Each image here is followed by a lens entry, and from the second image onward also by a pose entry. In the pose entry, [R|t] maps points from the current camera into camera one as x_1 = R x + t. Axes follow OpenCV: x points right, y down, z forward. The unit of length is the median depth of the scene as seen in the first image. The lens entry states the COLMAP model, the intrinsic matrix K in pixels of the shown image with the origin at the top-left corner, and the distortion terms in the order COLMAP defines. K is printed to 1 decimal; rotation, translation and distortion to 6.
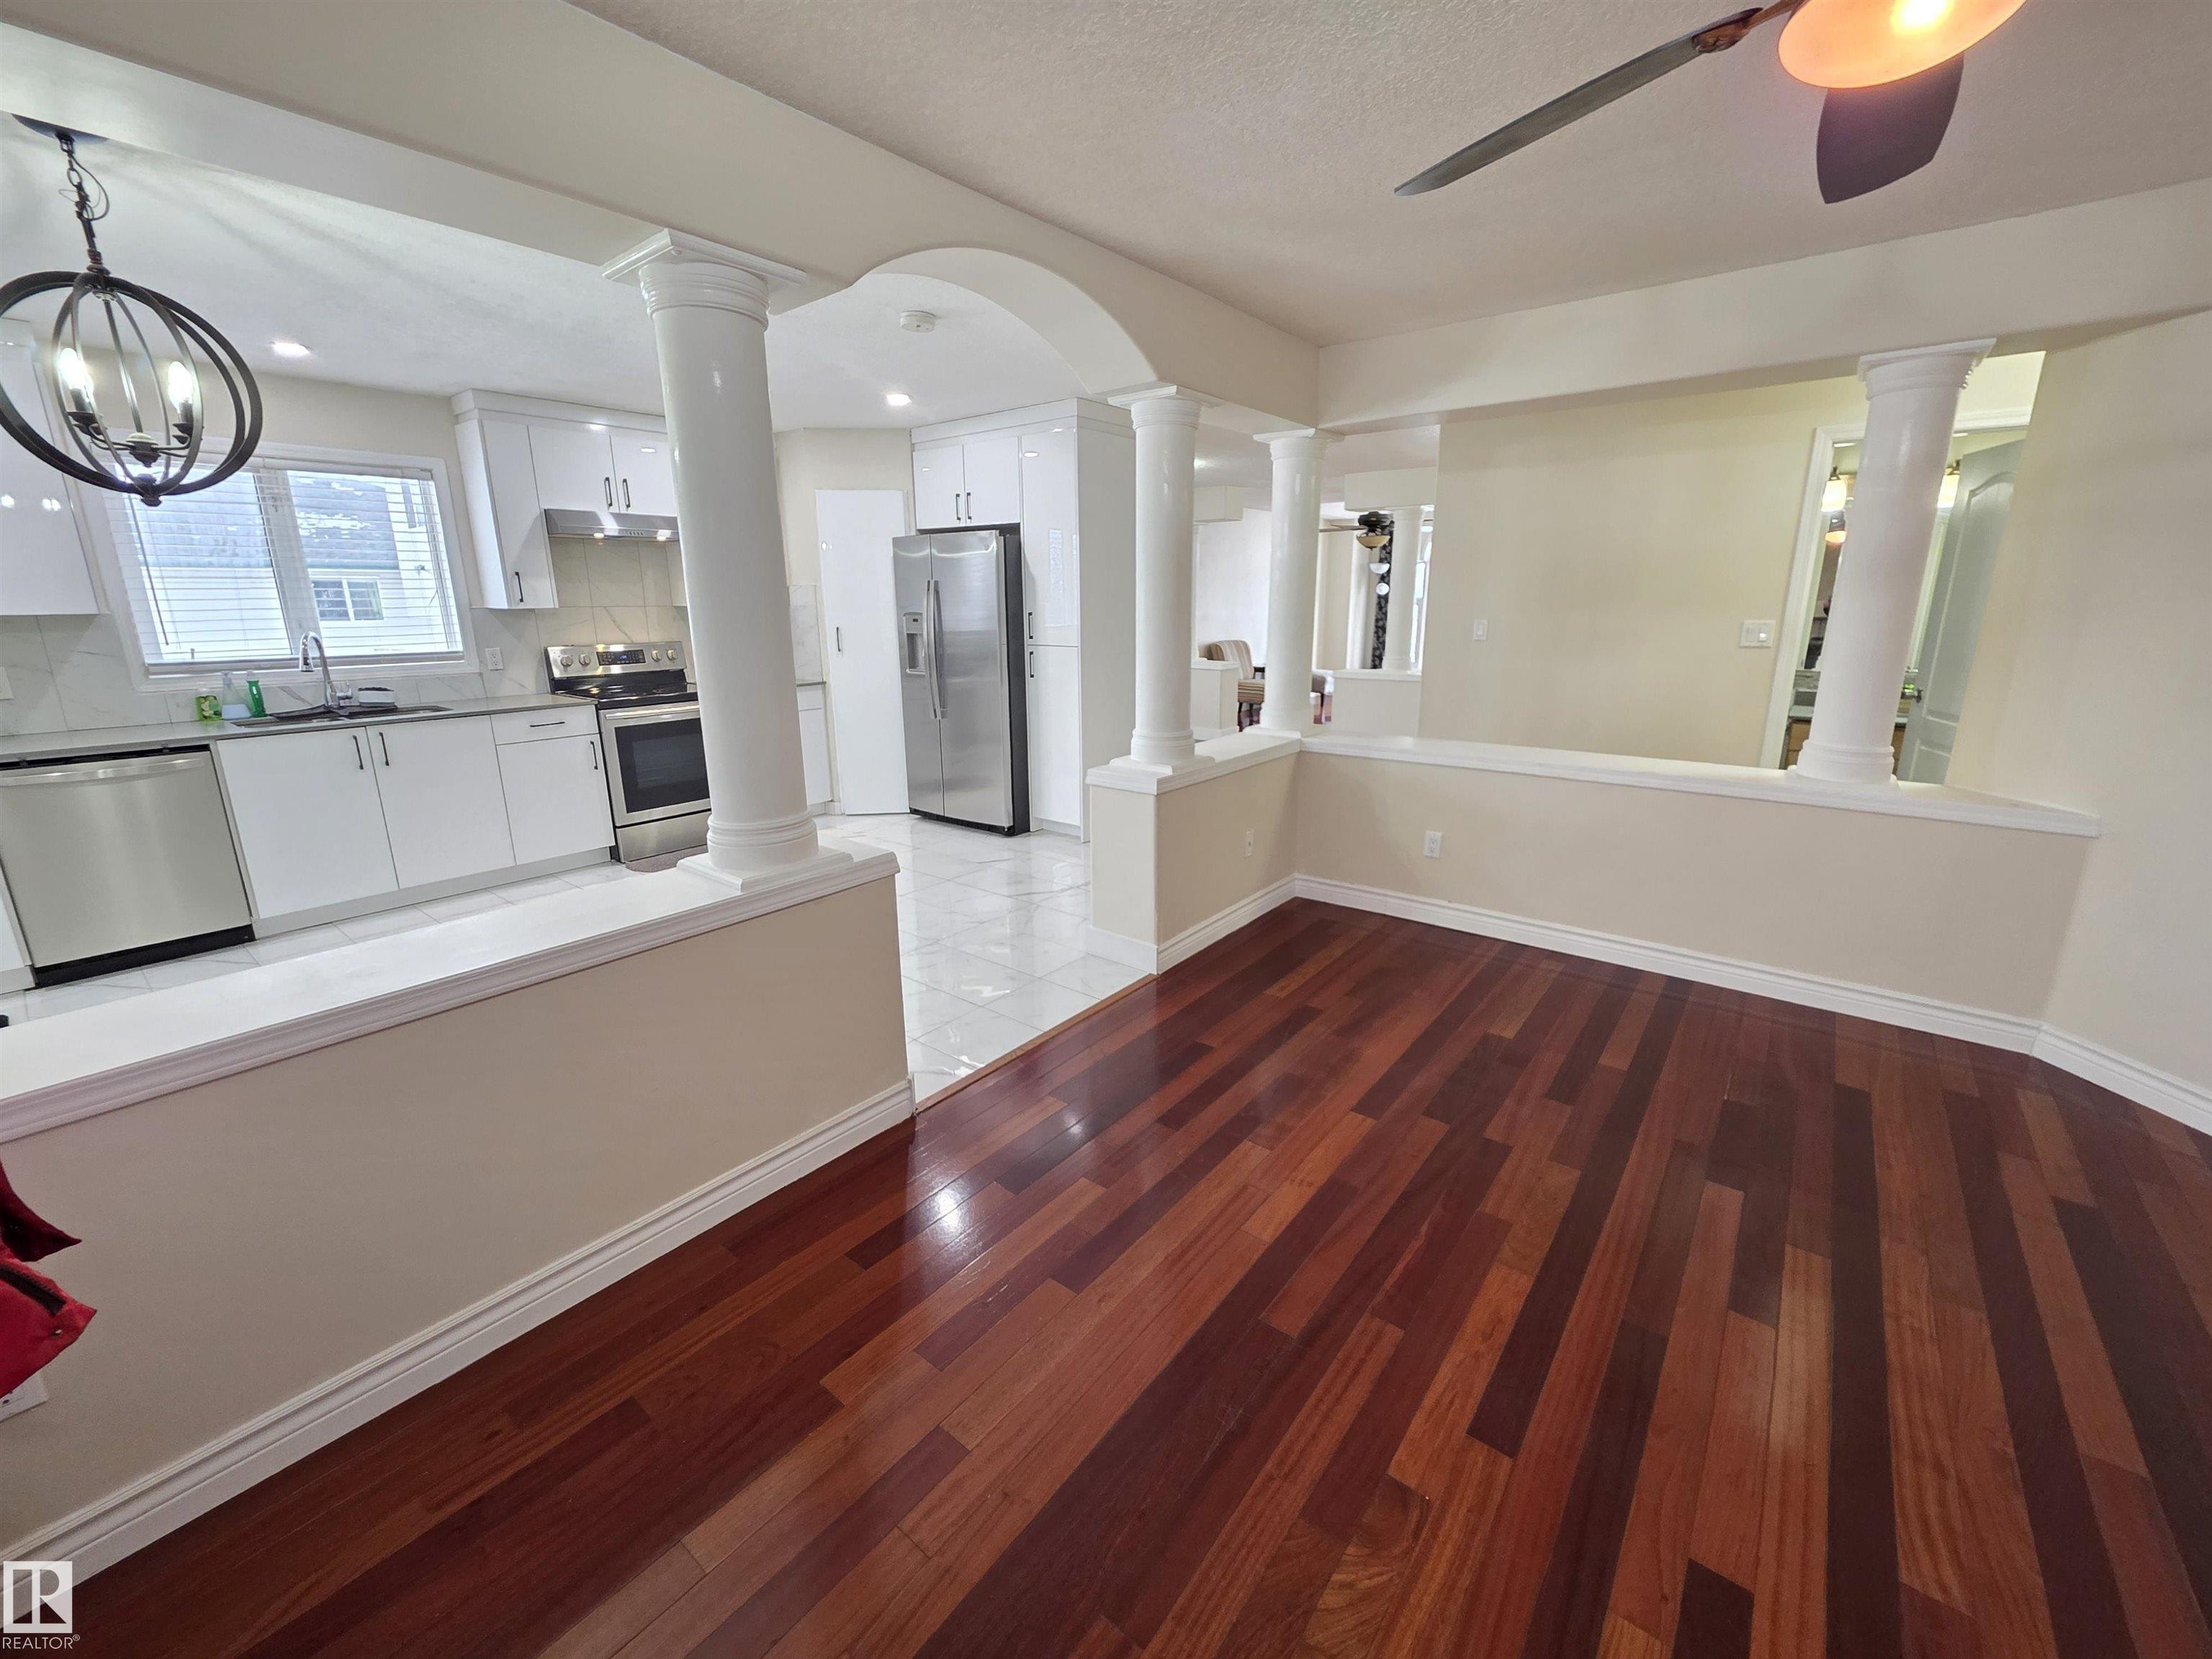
lens RADIAL K [[886.7, 0, 1114.2], [0, 886.7, 815.7], [0, 0, 1]] dist [0.002452, -0.000743]
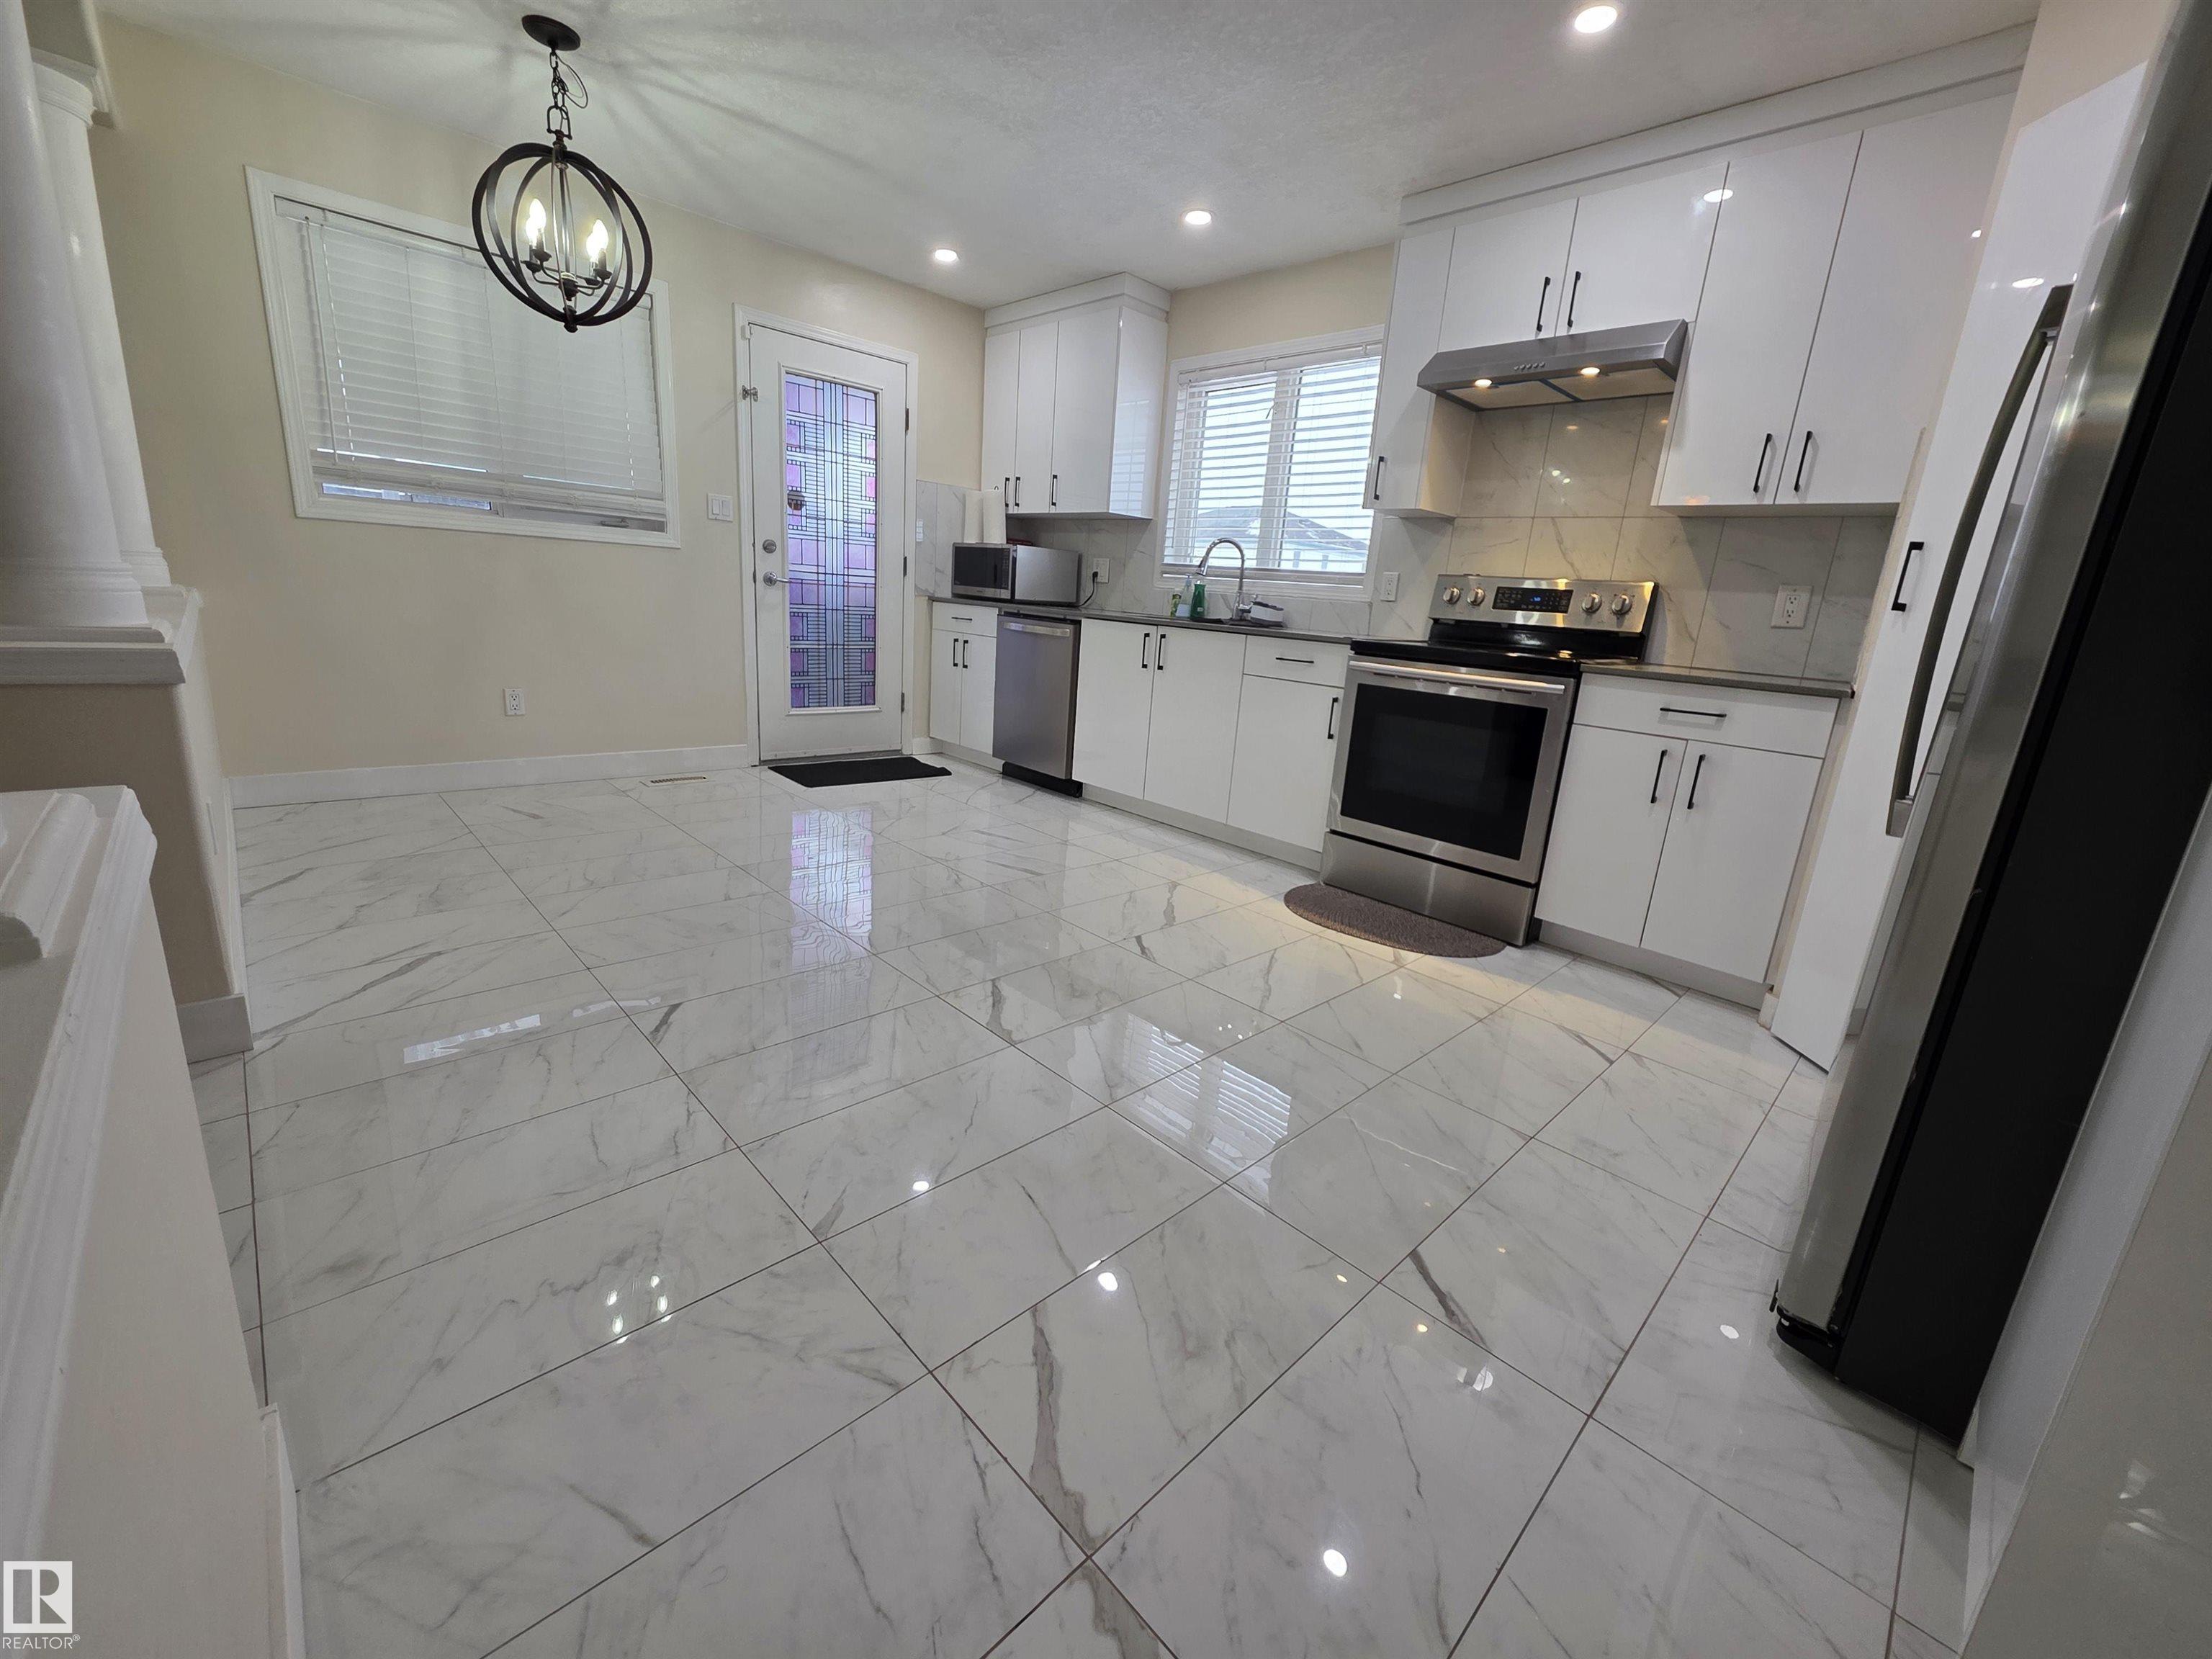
lens RADIAL K [[886.7, 0, 1124.3], [0, 886.7, 813.4], [0, 0, 1]] dist [0.002452, -0.000743]
pose [[-0.122677, 0.232577, -0.964810, 0.112280], [-0.311264, 0.914086, 0.259927, -0.132276], [0.942372, 0.332197, -0.039744, 0.928710]]
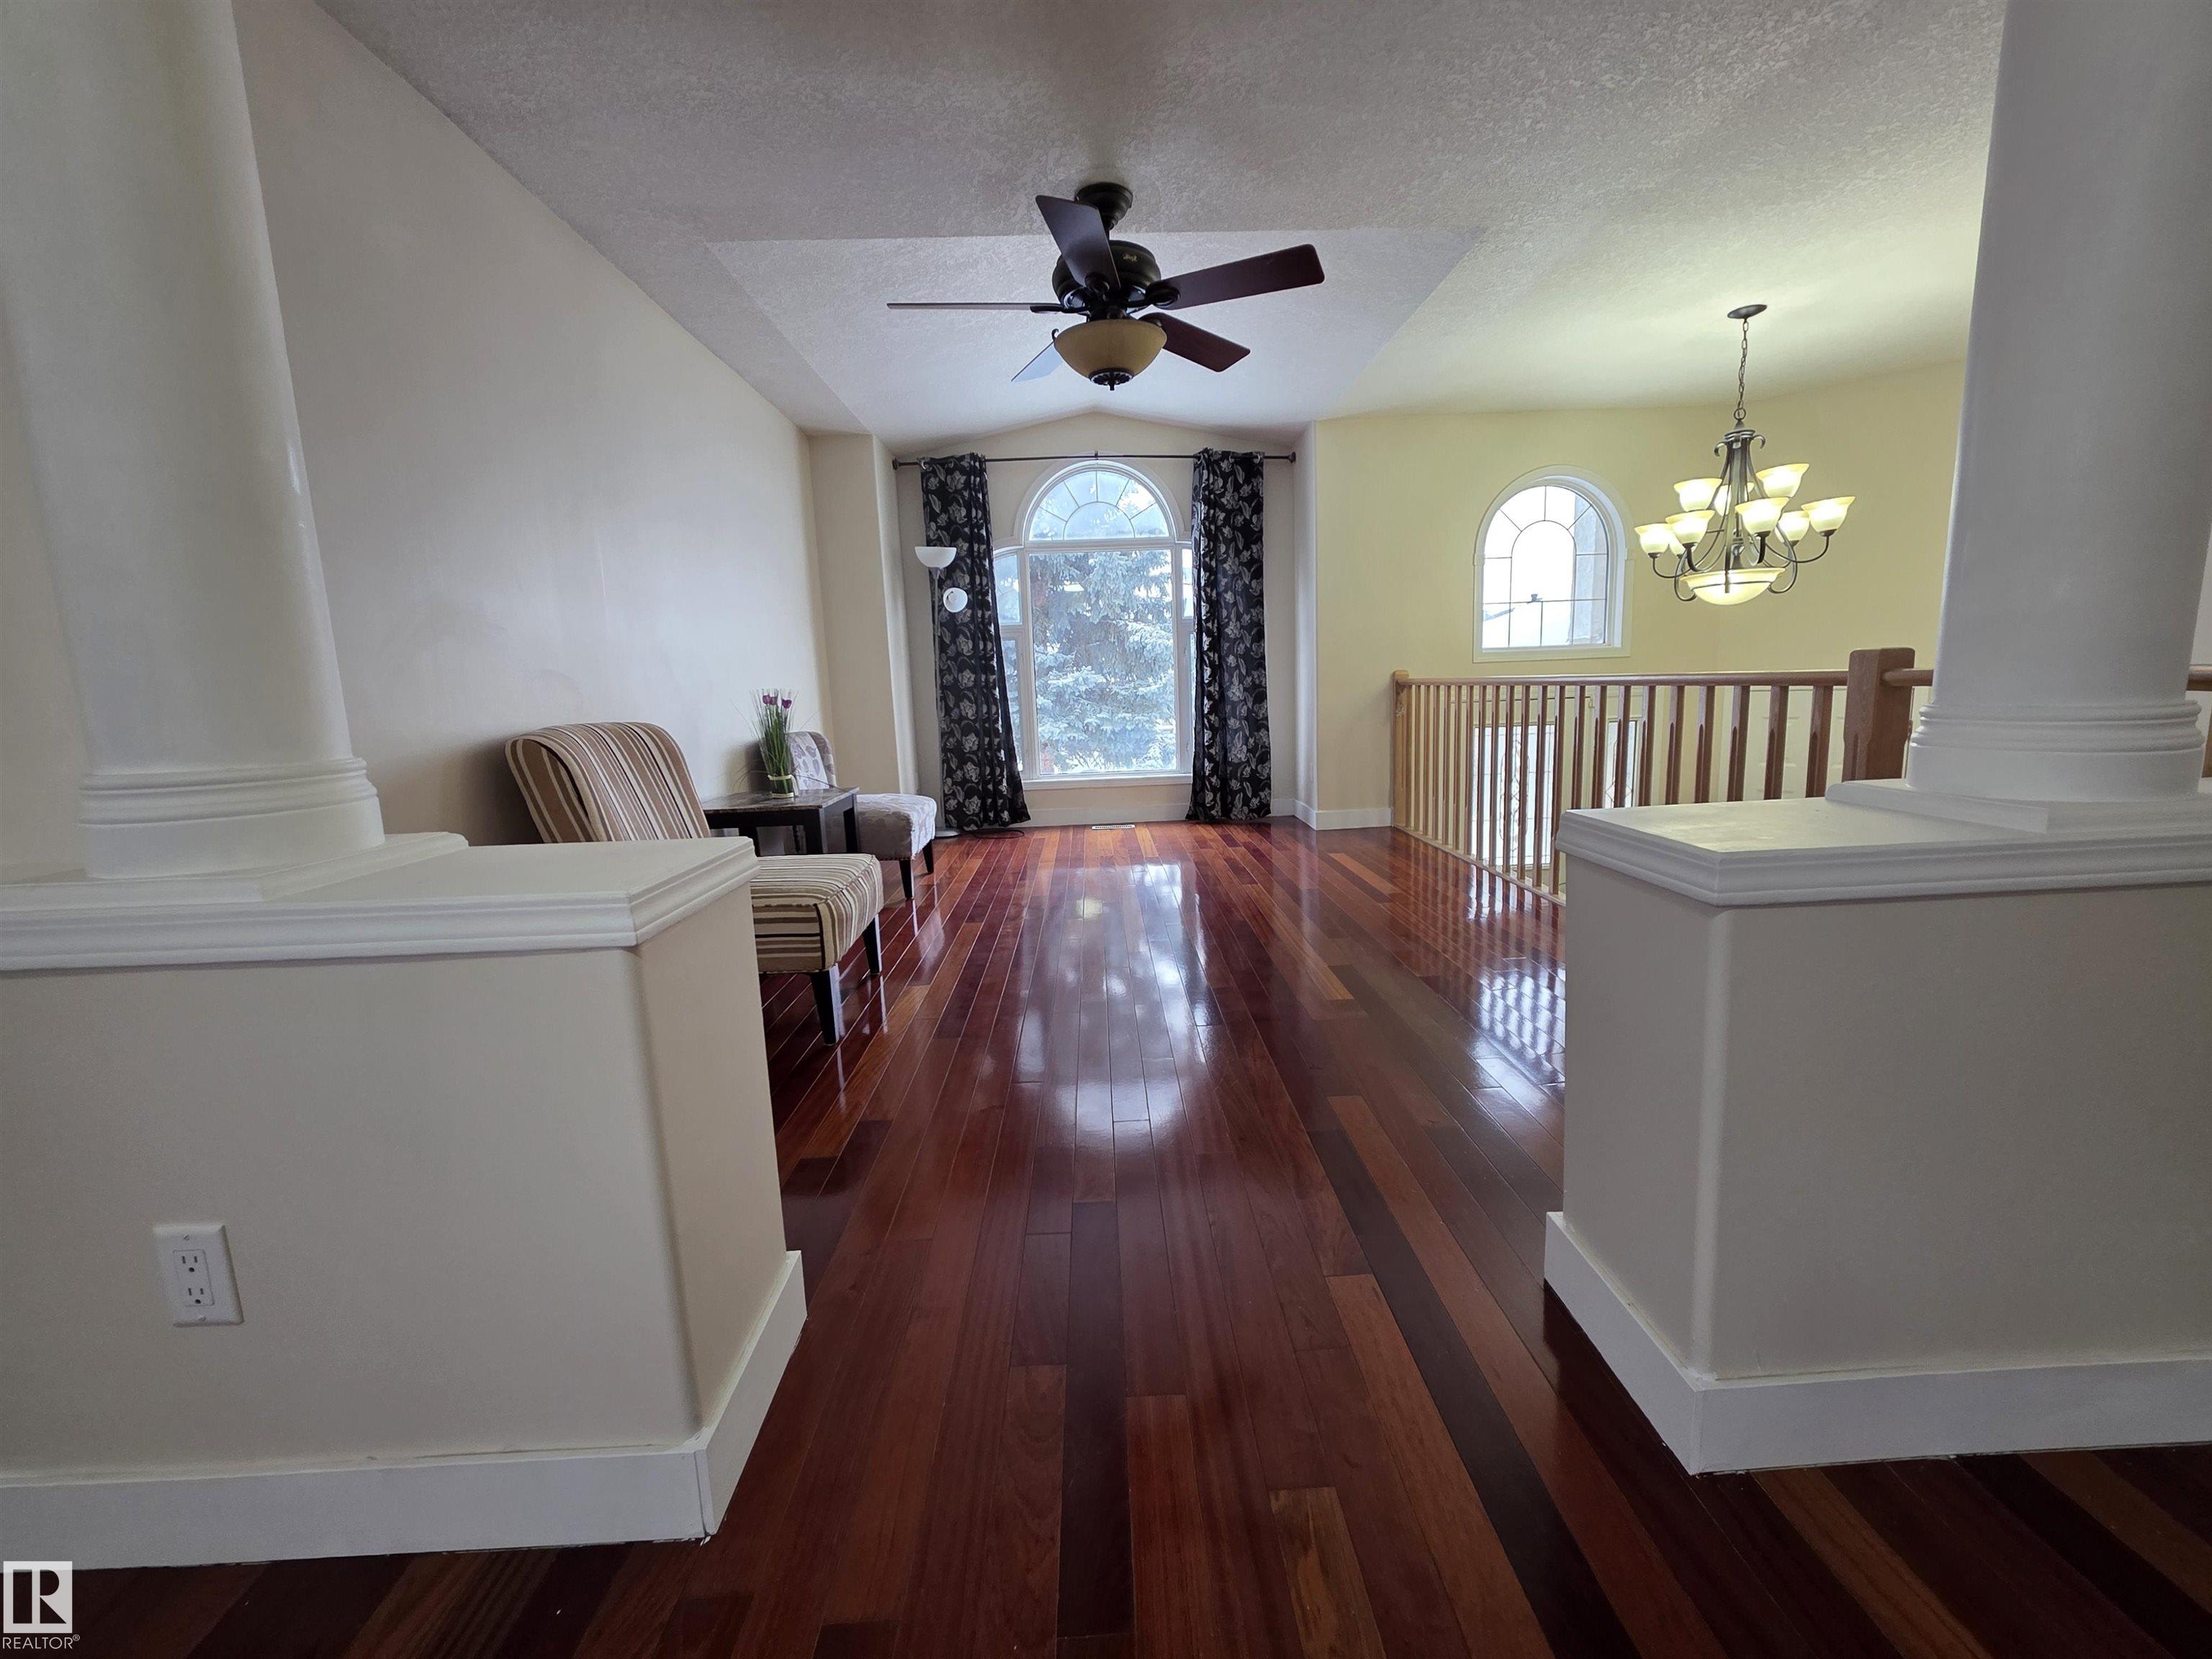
lens RADIAL K [[886.7, 0, 1128.8], [0, 886.7, 812.5], [0, 0, 1]] dist [0.002452, -0.000743]
pose [[0.755560, -0.118032, 0.644359, 0.186189], [0.189121, 0.981053, -0.042052, -0.308003], [-0.627187, 0.153635, 0.763566, 1.655349]]
